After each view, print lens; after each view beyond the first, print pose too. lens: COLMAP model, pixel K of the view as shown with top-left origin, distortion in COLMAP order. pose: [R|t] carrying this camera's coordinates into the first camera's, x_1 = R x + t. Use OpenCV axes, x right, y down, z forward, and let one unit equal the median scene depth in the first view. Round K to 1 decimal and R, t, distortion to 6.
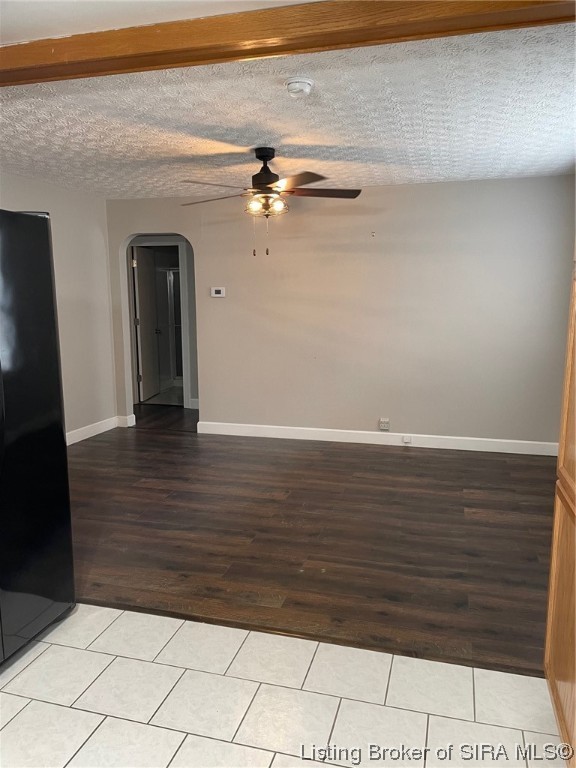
lens RADIAL K [[572.3, 0, 290.4], [0, 572.3, 385.4], [0, 0, 1]] dist [0.024689, -0.009630]
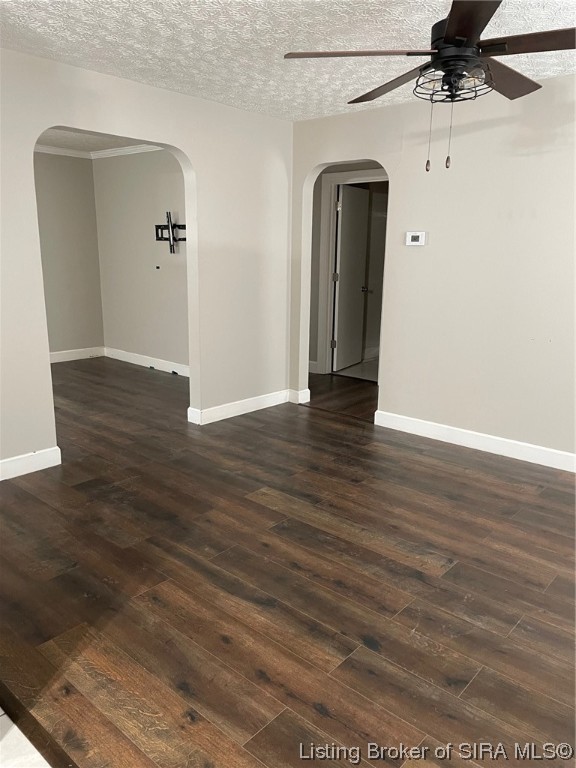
lens RADIAL K [[572.3, 0, 284.0], [0, 572.3, 382.7], [0, 0, 1]] dist [0.024689, -0.009630]
pose [[0.895836, 0.111218, -0.430243, 0.063432], [-0.080596, 0.992782, 0.088821, -0.036681], [0.437016, -0.044893, 0.898333, 0.293008]]
